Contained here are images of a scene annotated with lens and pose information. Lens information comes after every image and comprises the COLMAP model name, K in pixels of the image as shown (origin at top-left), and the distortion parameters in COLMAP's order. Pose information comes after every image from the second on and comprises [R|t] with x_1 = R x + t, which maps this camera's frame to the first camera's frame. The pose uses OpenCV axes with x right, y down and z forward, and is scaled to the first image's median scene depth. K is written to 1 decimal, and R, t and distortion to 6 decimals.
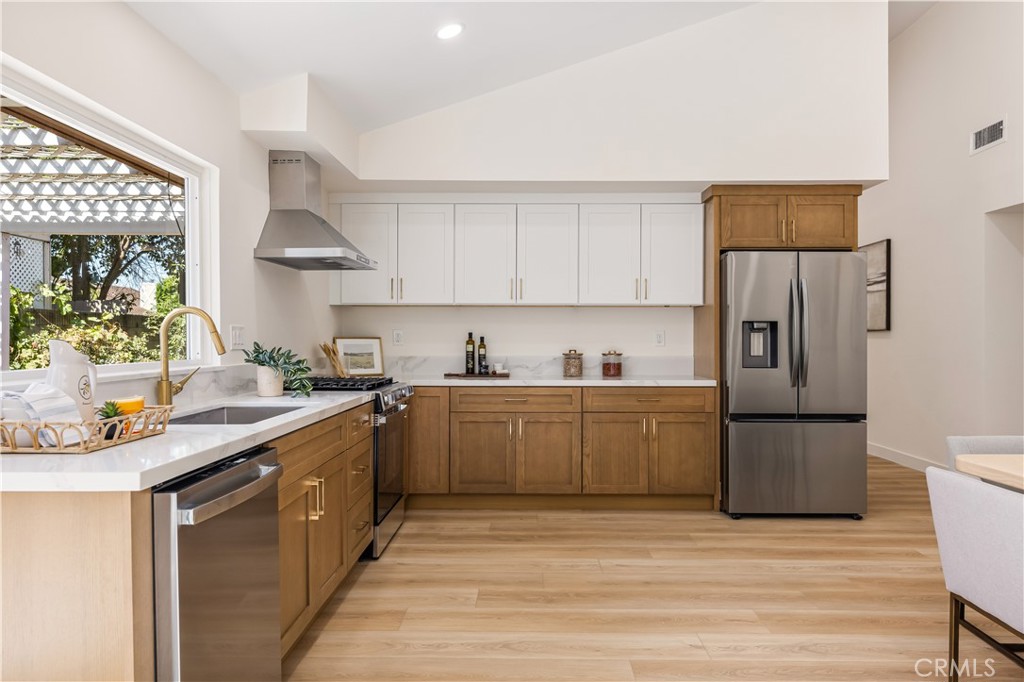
lens RADIAL K [[663.3, 0, 511.9], [0, 663.3, 339.7], [0, 0, 1]] dist [-0.005110, -0.001401]
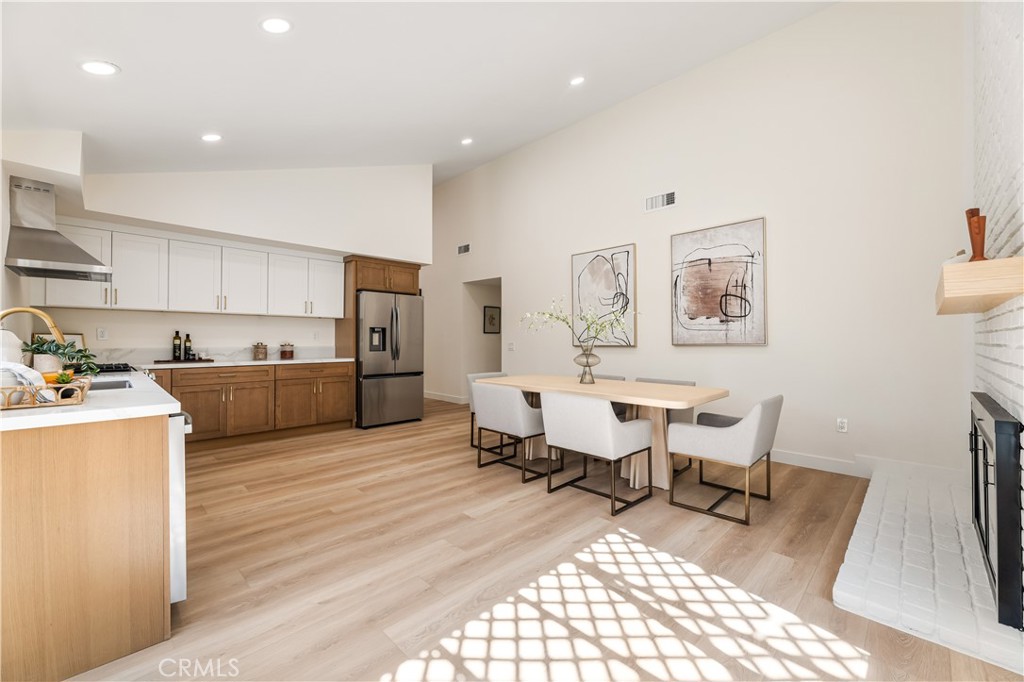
lens RADIAL K [[409.3, 0, 512.8], [0, 409.3, 337.9], [0, 0, 1]] dist [0.000418, 0.000649]
pose [[0.693704, 0.003852, 0.720250, -0.217882], [-0.001804, 0.999992, -0.003609, 0.006583], [-0.720258, 0.001204, 0.693705, -0.134159]]
